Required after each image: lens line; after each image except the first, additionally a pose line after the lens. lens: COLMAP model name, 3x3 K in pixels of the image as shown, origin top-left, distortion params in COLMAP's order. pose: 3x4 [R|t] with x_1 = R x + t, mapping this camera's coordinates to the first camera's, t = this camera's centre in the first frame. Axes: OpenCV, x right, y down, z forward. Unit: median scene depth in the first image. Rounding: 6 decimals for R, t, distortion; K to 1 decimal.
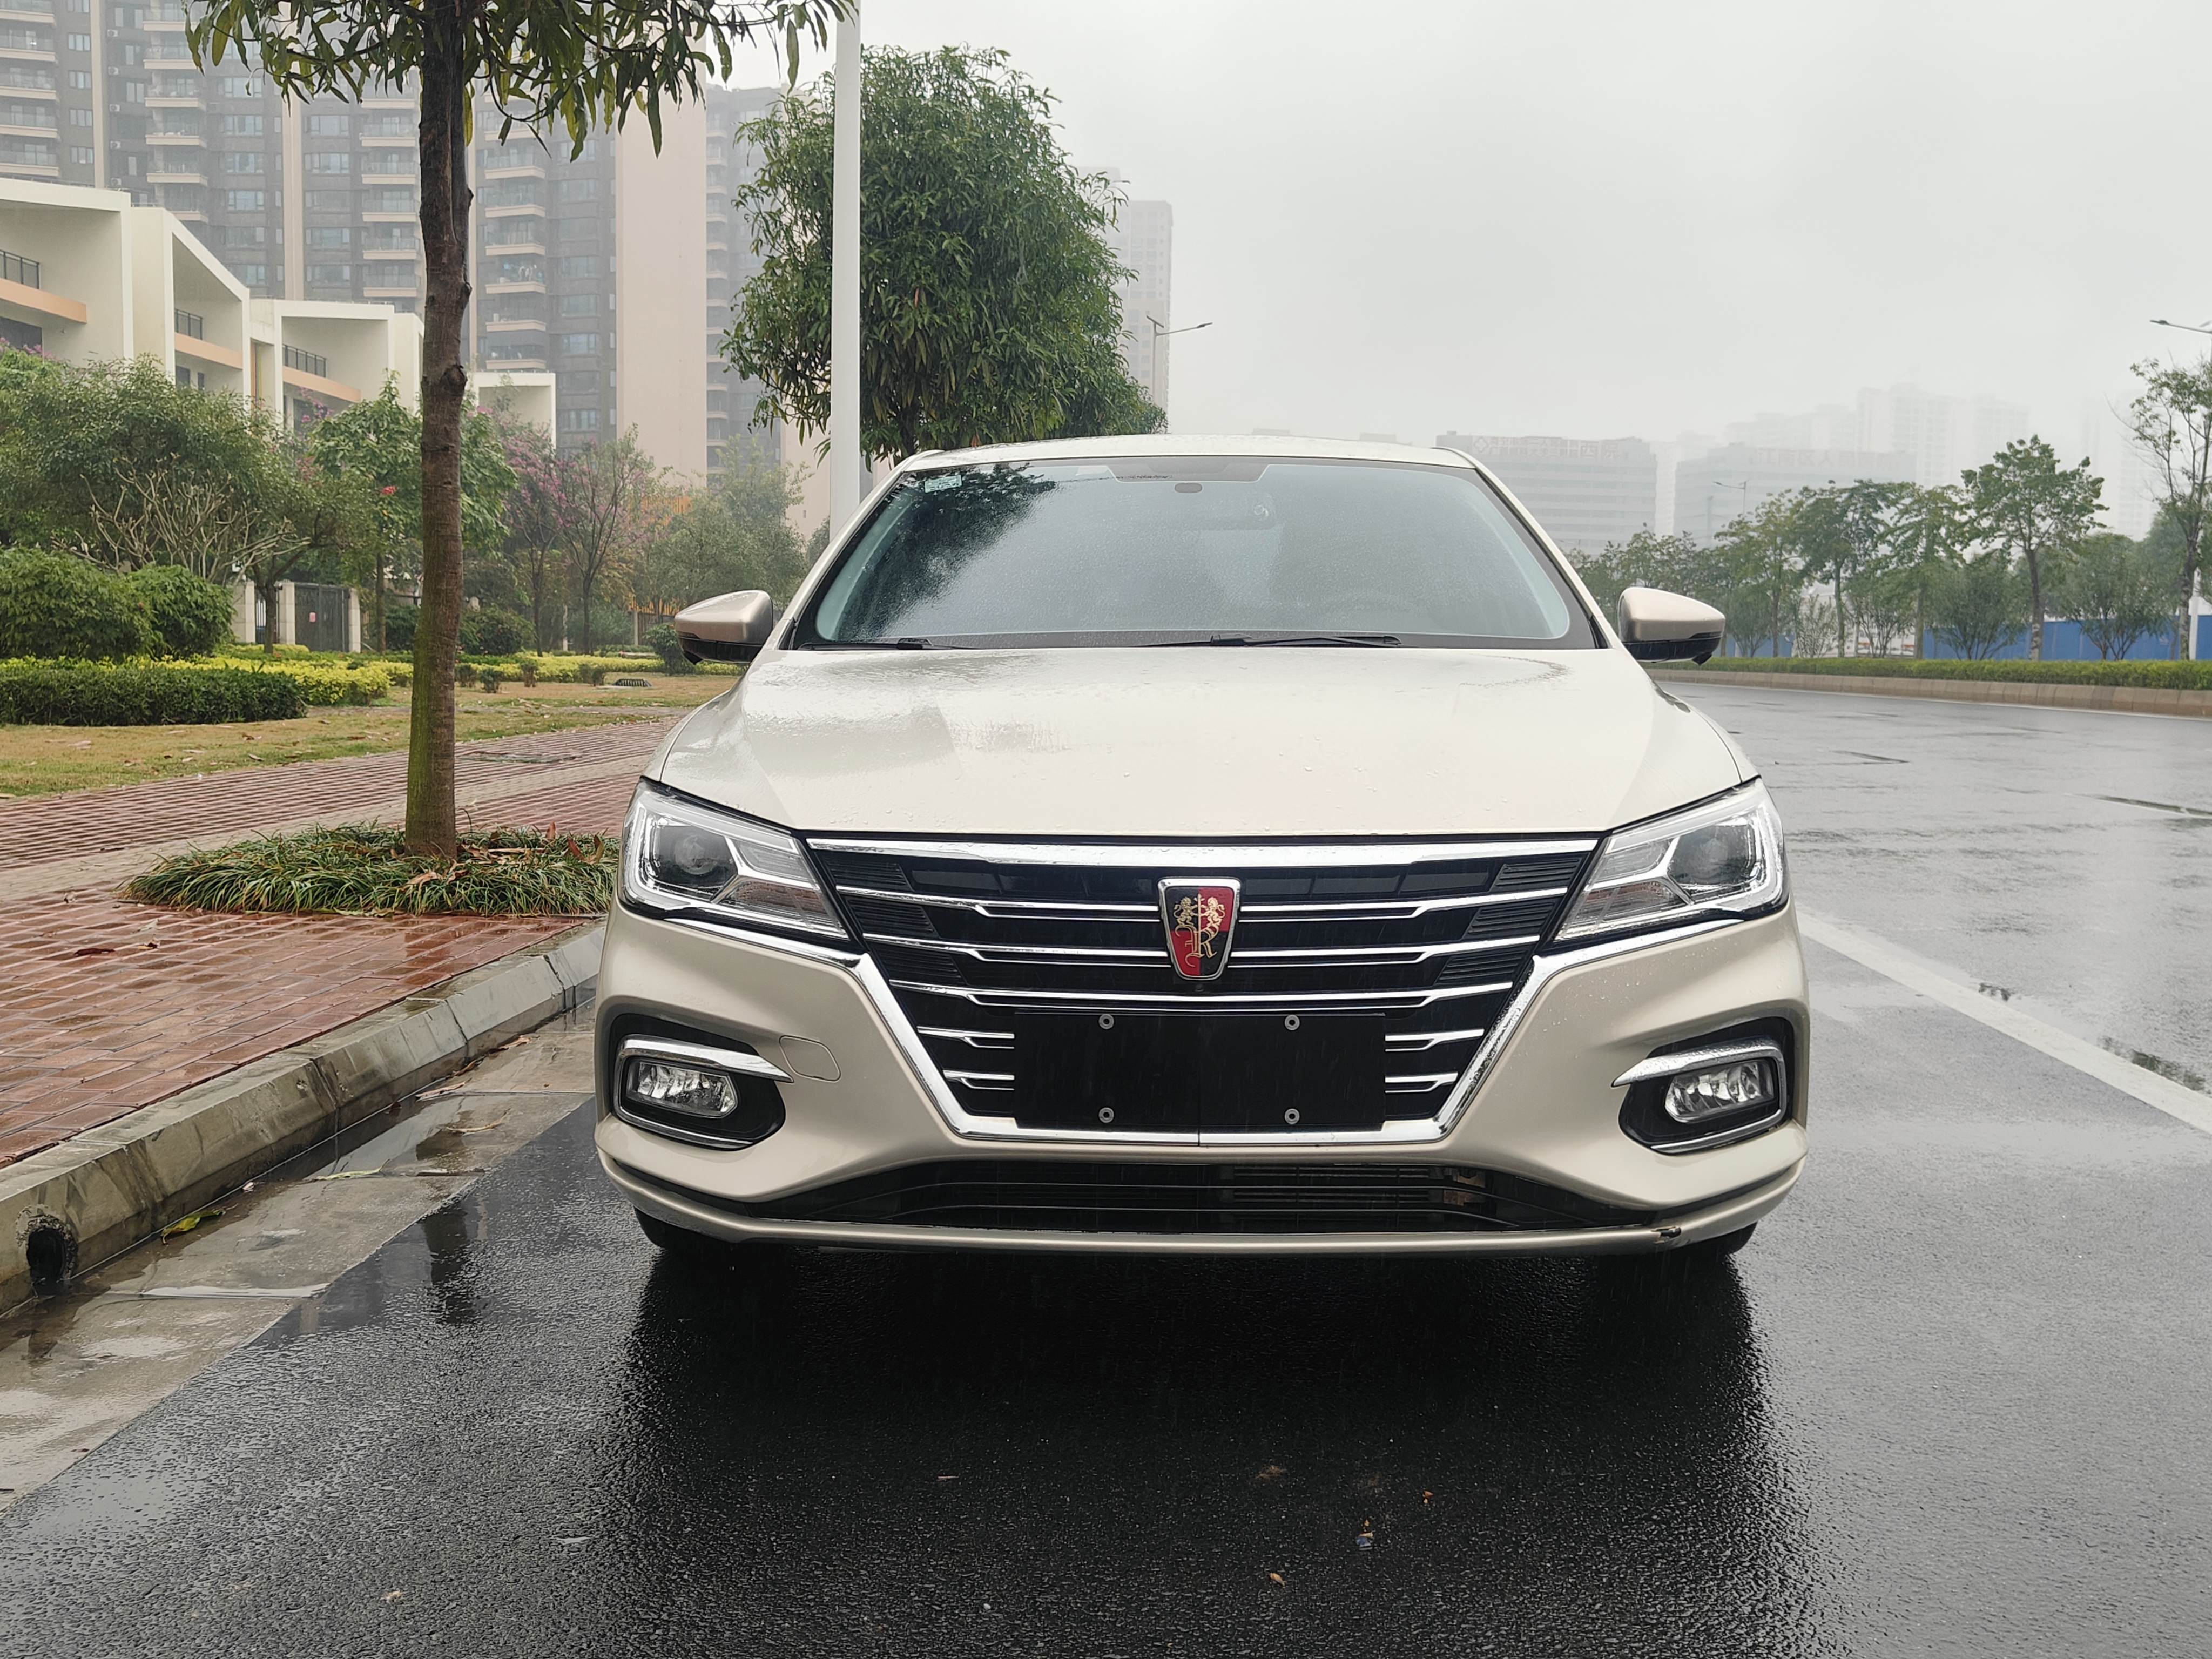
lens RADIAL K [[2183.2, 0, 1106.0], [0, 2183.2, 829.5], [0, 0, 1]] dist [0.029188, 0.002821]
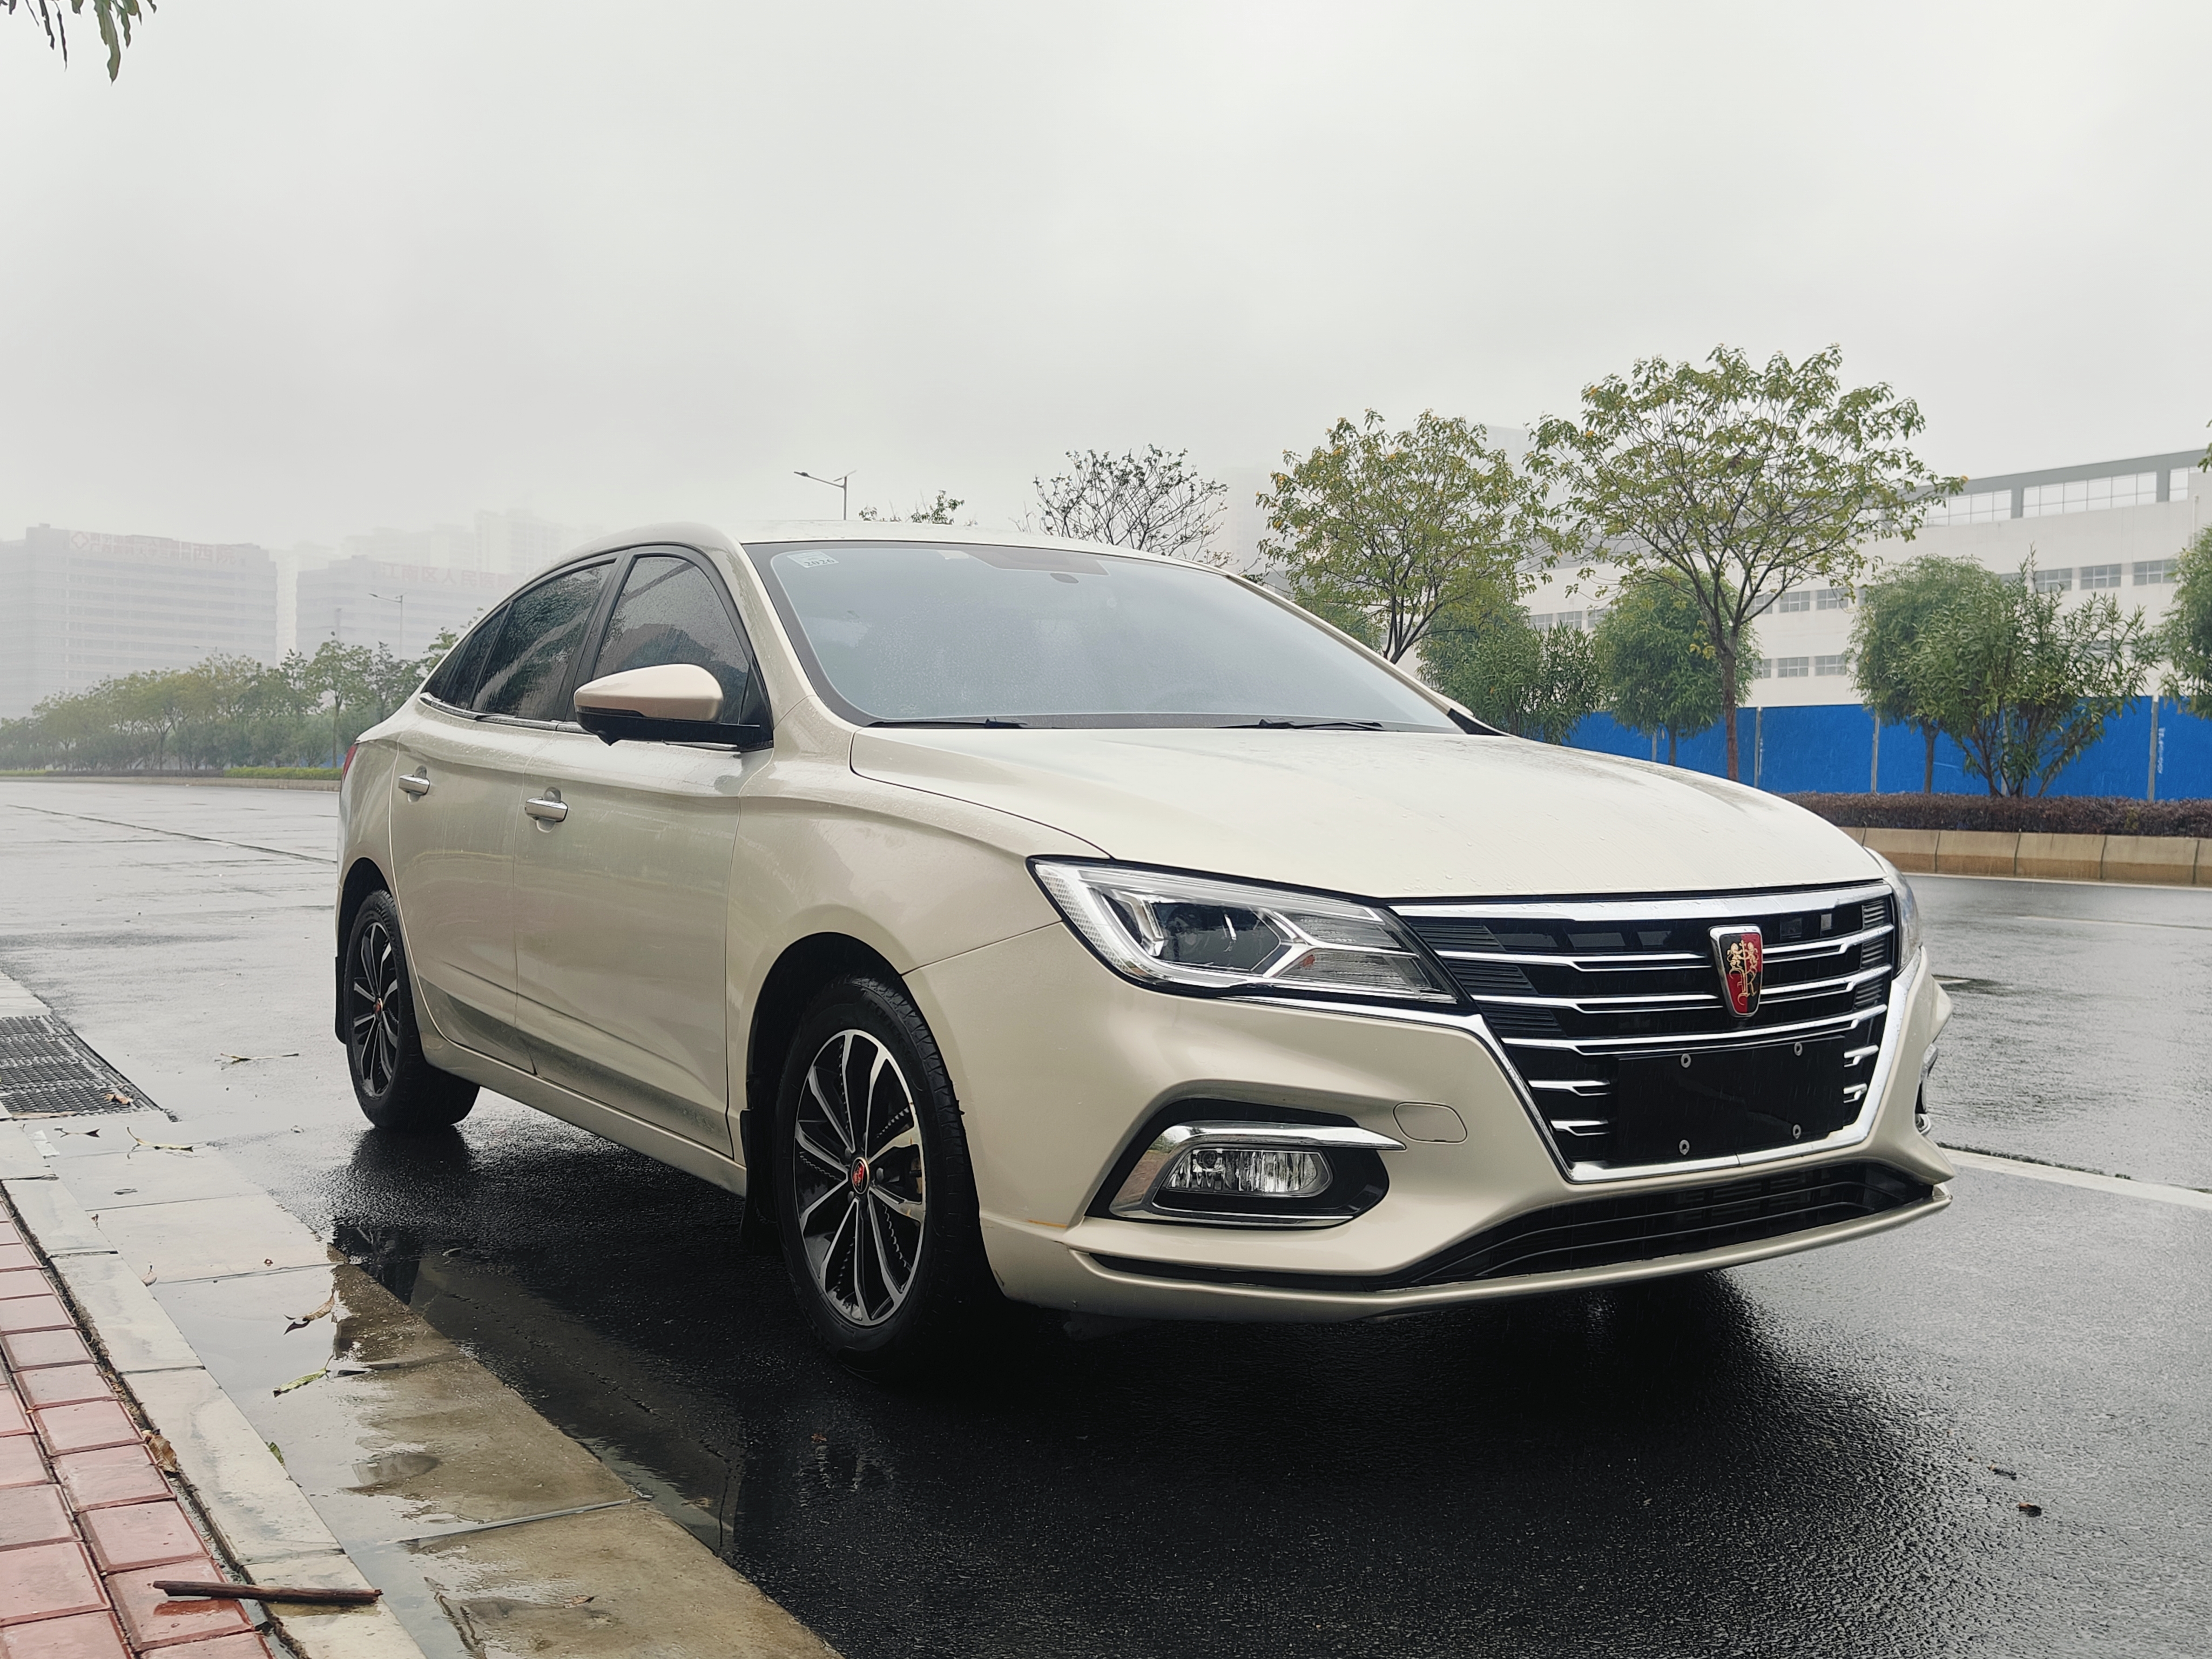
lens RADIAL K [[2179.8, 0, 1106.0], [0, 2179.8, 829.5], [0, 0, 1]] dist [0.004412, -0.002333]
pose [[0.816022, -0.012434, 0.577887, -0.140652], [0.042351, 0.998368, -0.038321, 0.000302], [-0.576467, 0.055745, 0.815217, 0.043398]]
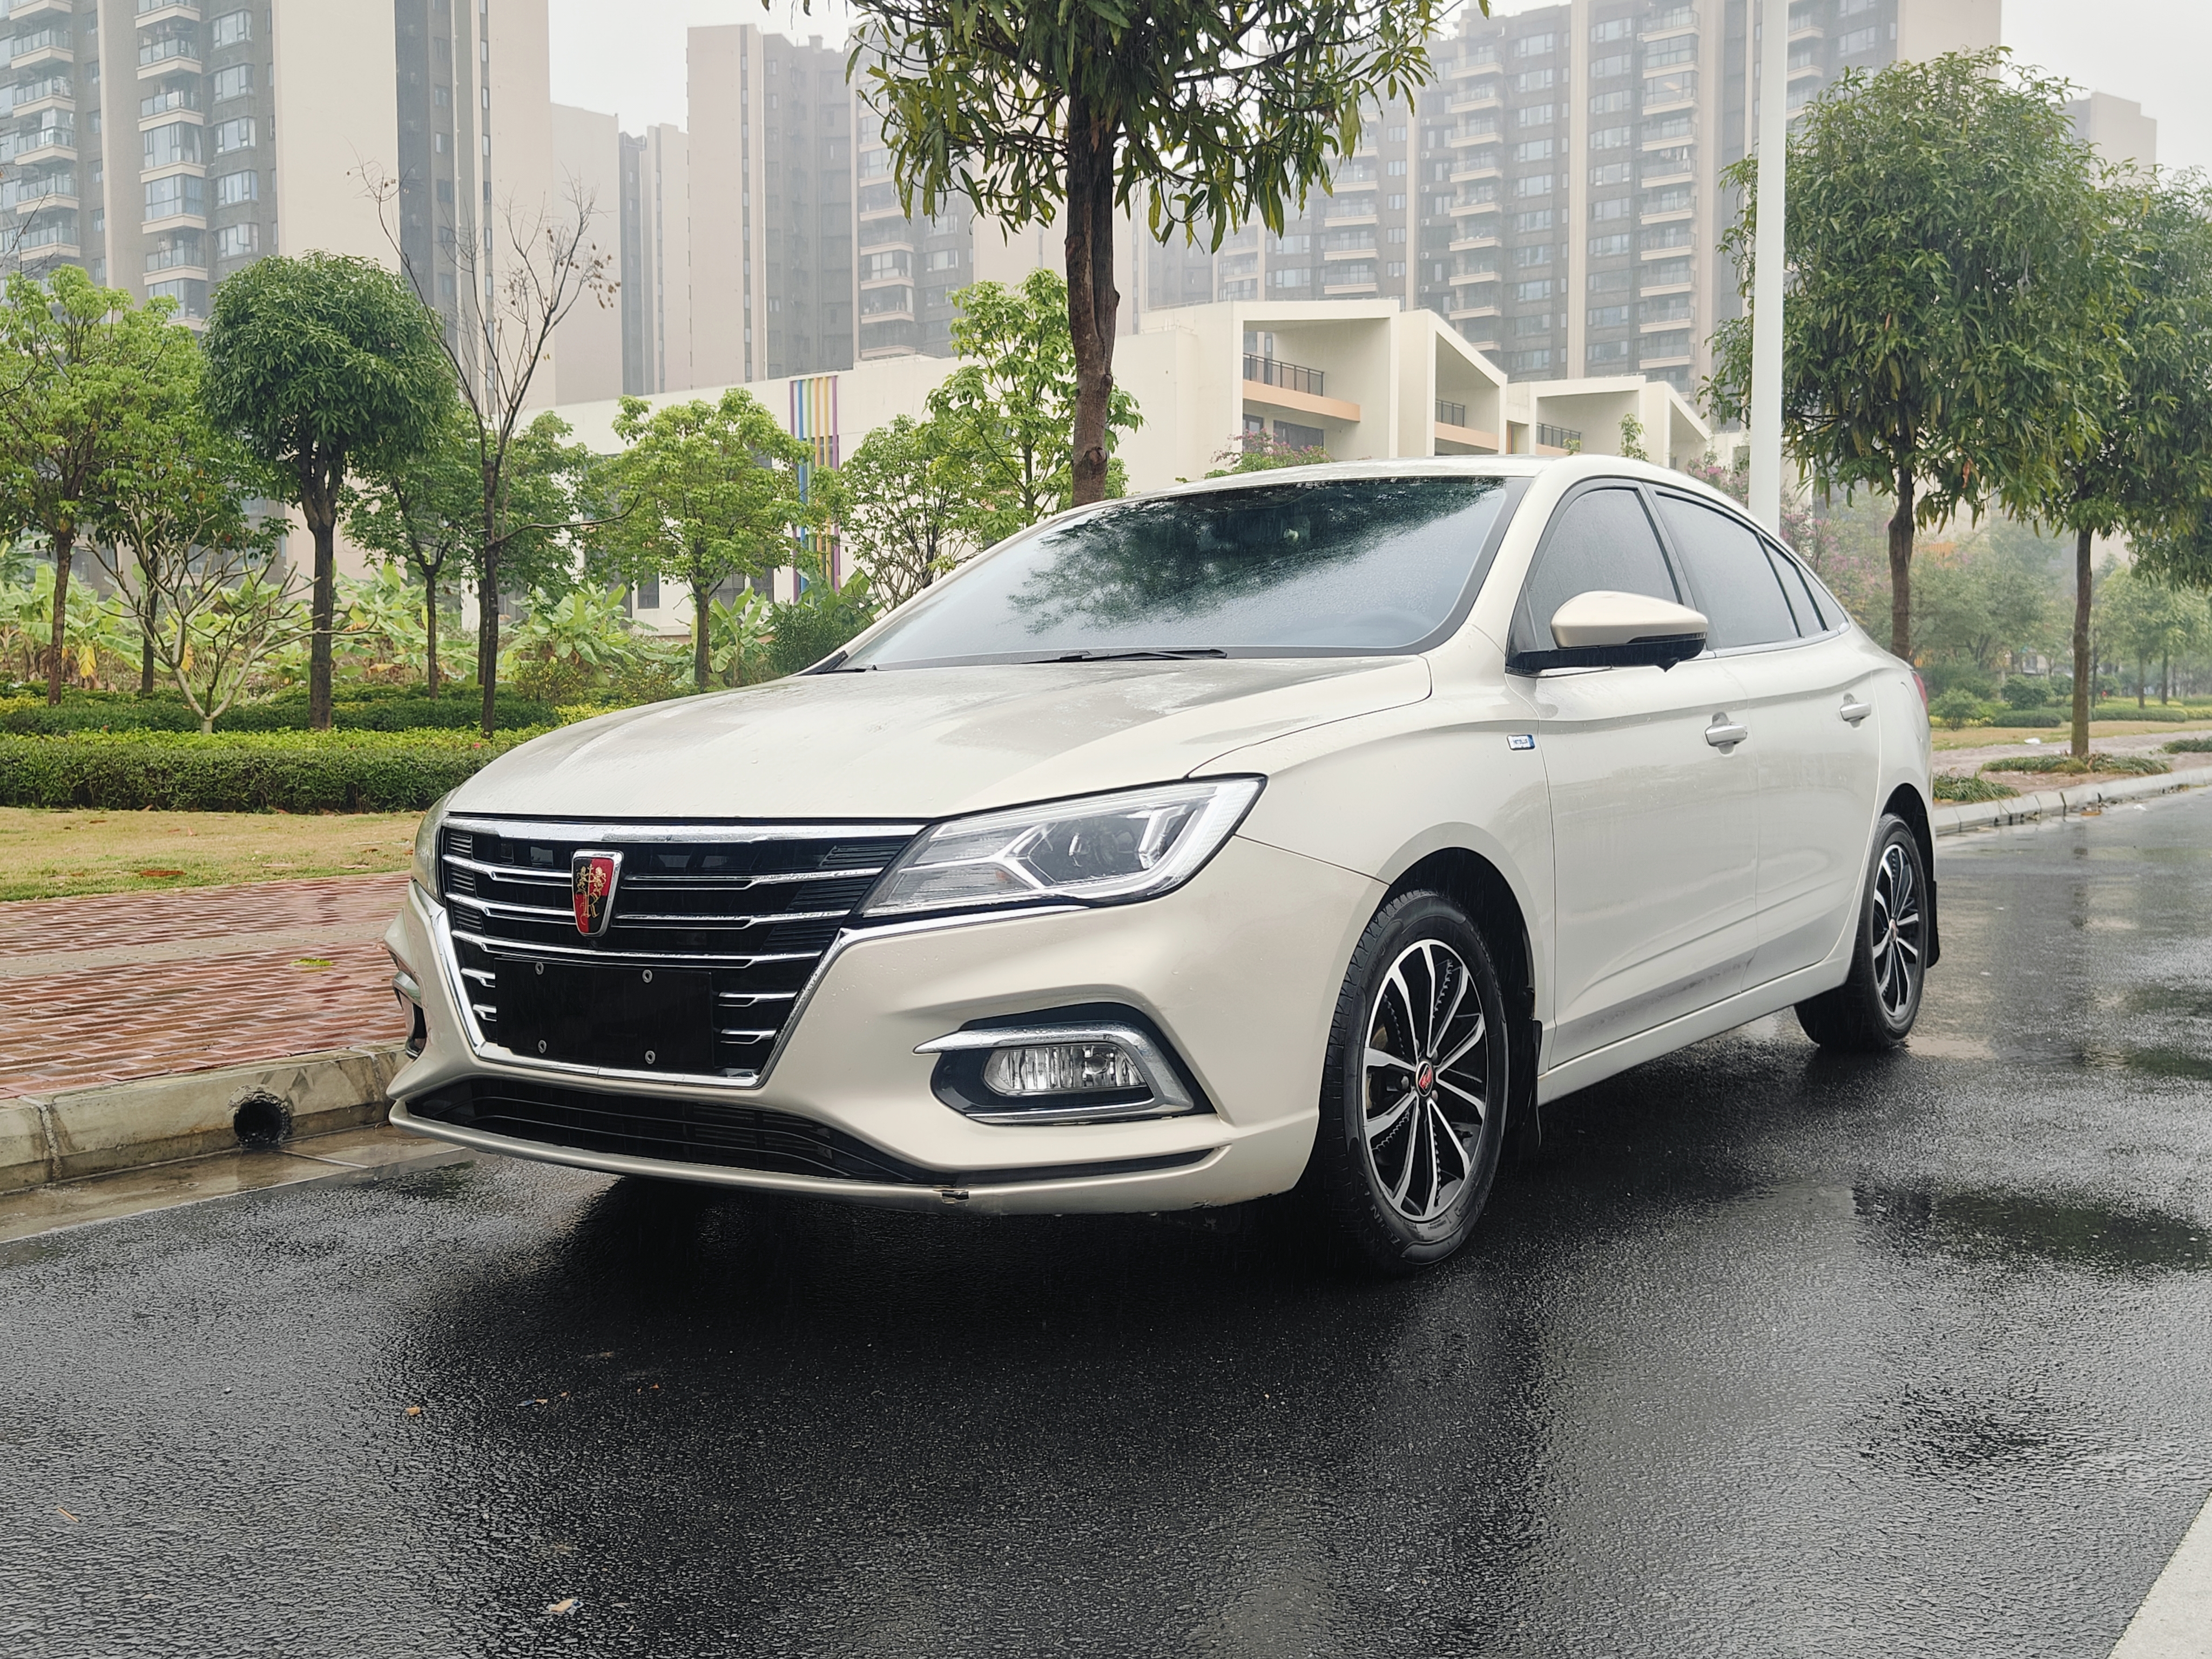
lens RADIAL K [[2204.9, 0, 1100.8], [0, 2204.9, 850.6], [0, 0, 1]] dist [-0.005497, -0.025459]
pose [[0.837897, 0.017273, -0.545556, 0.150146], [-0.027484, 0.999566, -0.010564, 0.004395], [0.545137, 0.023846, 0.838008, 0.022956]]
